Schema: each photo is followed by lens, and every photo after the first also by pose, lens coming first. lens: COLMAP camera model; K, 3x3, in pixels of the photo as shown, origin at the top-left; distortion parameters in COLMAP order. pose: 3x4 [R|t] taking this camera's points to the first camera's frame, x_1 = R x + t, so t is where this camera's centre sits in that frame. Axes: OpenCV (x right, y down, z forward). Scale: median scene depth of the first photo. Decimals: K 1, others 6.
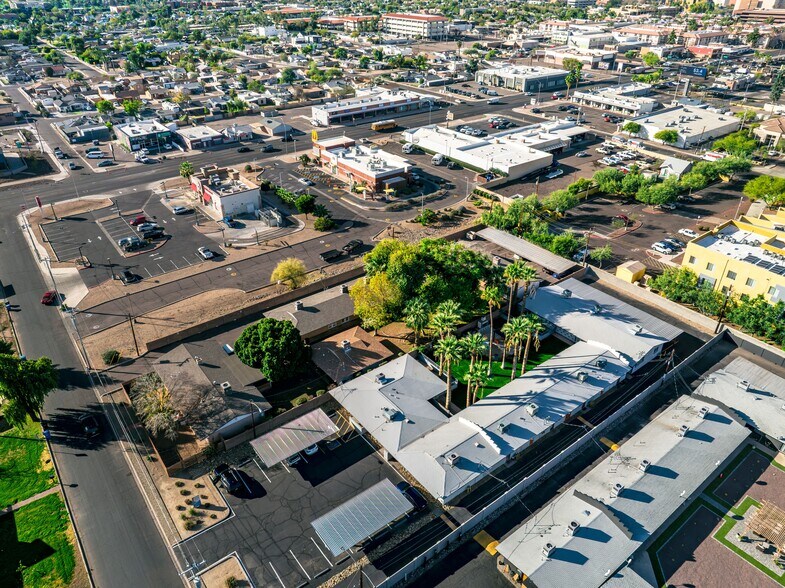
lens RADIAL K [[552.8, 0, 392.5], [0, 552.8, 294.0], [0, 0, 1]] dist [-0.035947, -0.000602]
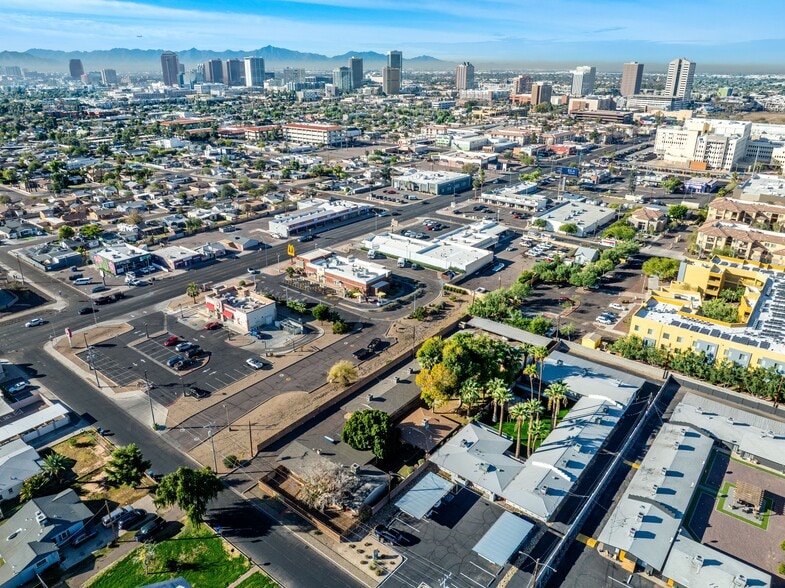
lens RADIAL K [[552.8, 0, 392.5], [0, 552.8, 294.0], [0, 0, 1]] dist [-0.035947, -0.000602]
pose [[0.971857, -0.088495, 0.218316, -0.248254], [0.119553, 0.983824, -0.133404, -0.024776], [-0.202979, 0.155750, 0.966717, -0.169056]]
